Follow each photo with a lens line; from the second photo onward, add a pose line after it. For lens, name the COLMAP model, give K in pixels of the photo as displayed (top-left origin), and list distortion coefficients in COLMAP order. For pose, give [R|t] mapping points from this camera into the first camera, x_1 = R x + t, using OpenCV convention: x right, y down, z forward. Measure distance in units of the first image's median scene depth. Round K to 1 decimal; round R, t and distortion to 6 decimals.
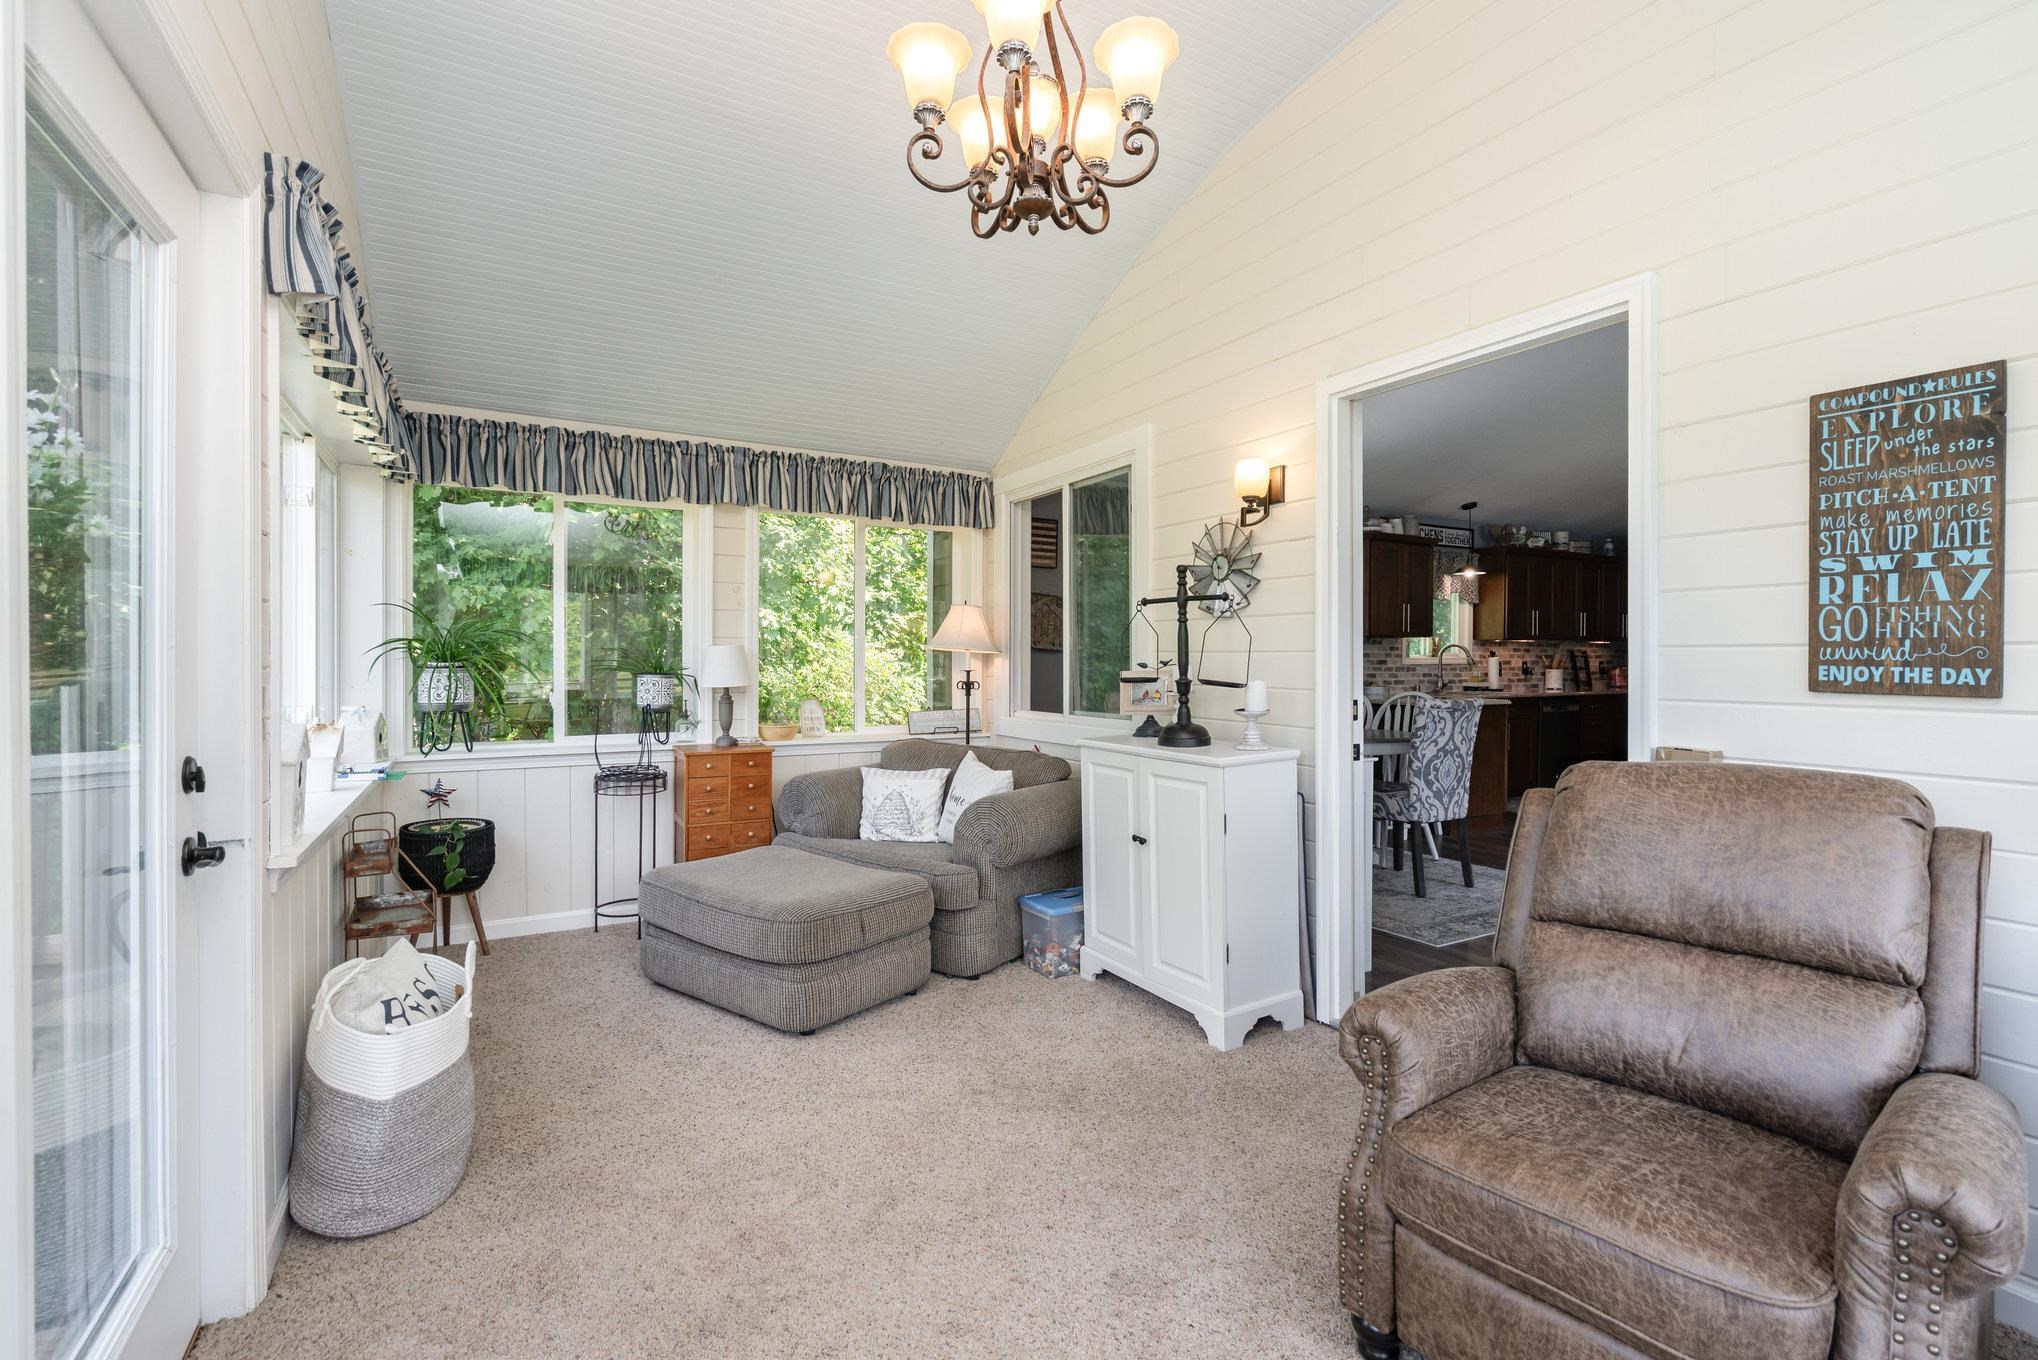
lens RADIAL K [[923.3, 0, 1018.8], [0, 923.3, 672.6], [0, 0, 1]] dist [-0.022565, 0.002211]
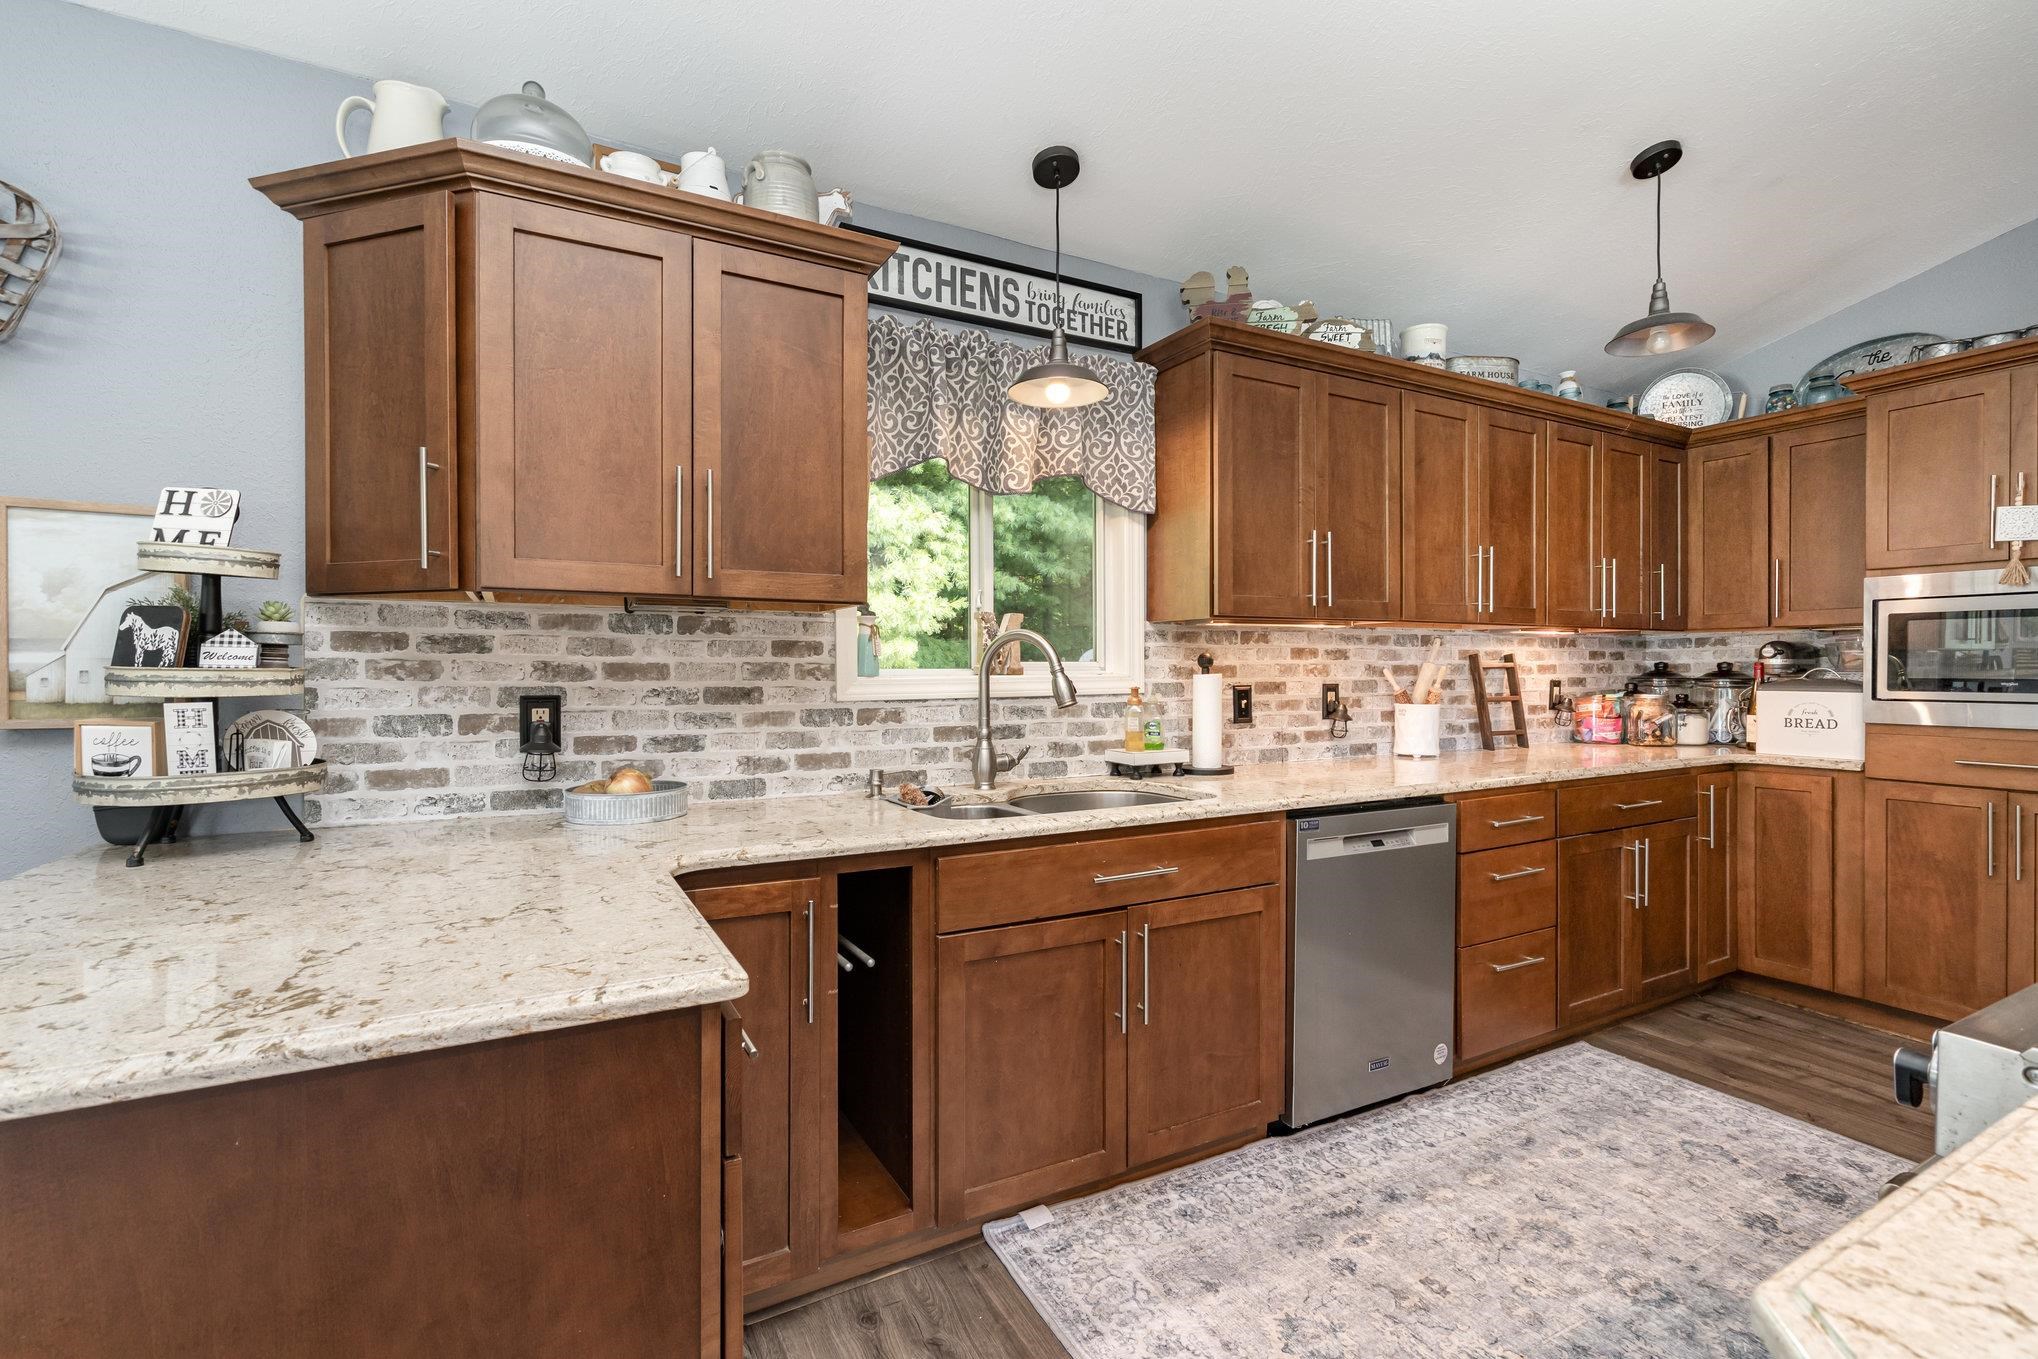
lens RADIAL K [[923.3, 0, 1022.1], [0, 923.3, 671.8], [0, 0, 1]] dist [-0.022565, 0.002211]
pose [[0.999944, -0.002603, -0.010218, 0.435133], [0.002520, 0.999964, -0.008081, -0.014270], [0.010238, 0.008055, 0.999915, 0.635526]]
